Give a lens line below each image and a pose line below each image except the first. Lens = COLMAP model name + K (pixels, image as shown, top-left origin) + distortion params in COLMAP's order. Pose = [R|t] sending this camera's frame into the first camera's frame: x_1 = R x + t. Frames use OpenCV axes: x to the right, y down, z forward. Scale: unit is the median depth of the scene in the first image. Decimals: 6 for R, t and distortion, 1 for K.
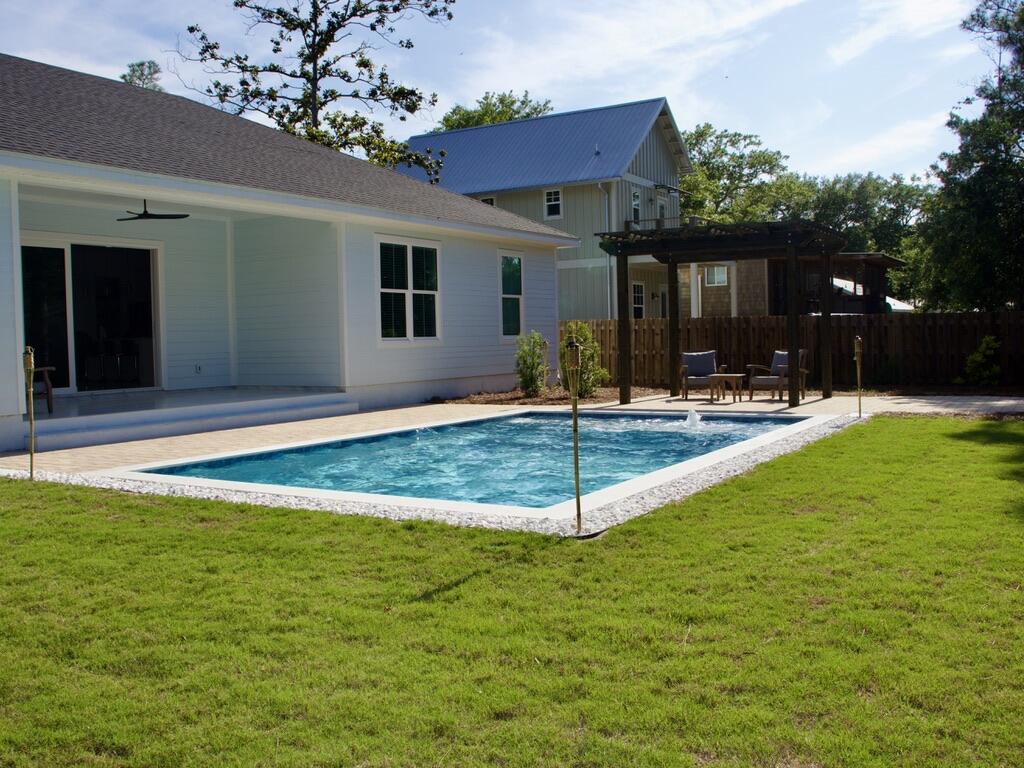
lens RADIAL K [[958.3, 0, 512.7], [0, 958.3, 382.2], [0, 0, 1]] dist [-0.114703, 0.003045]
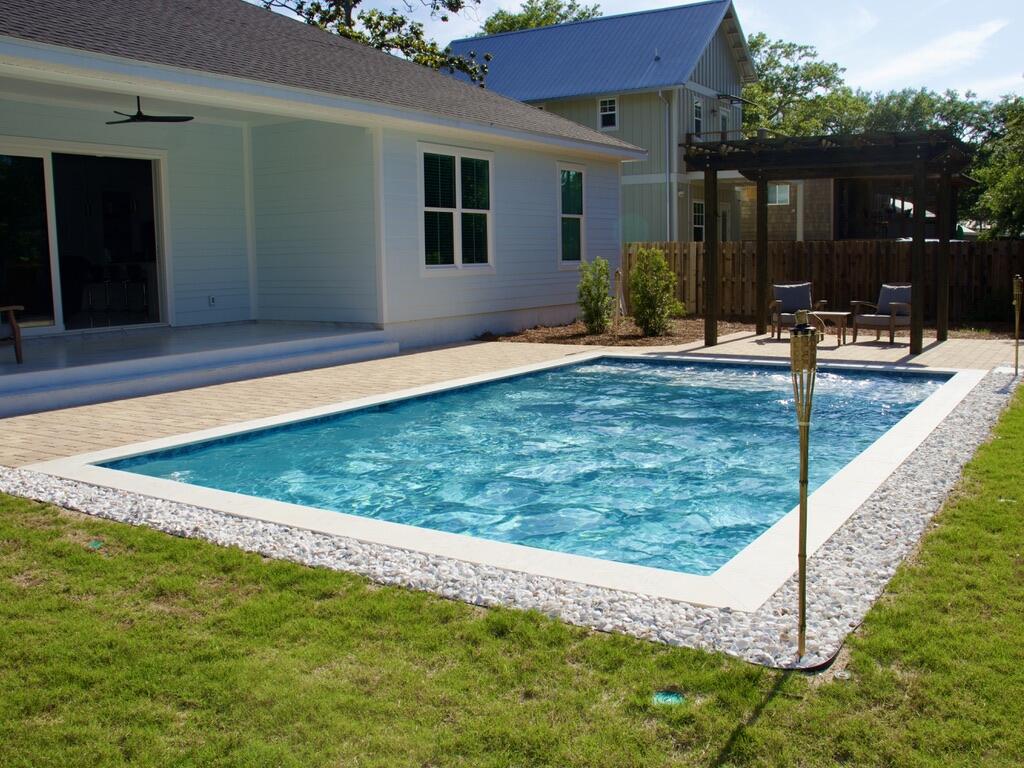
lens RADIAL K [[946.0, 0, 541.5], [0, 946.0, 371.2], [0, 0, 1]] dist [-0.136131, 0.107254]
pose [[0.999954, 0.008229, -0.004894, -0.023464], [-0.007821, 0.996910, 0.078158, -0.015208], [0.005522, -0.078116, 0.996929, 0.126316]]
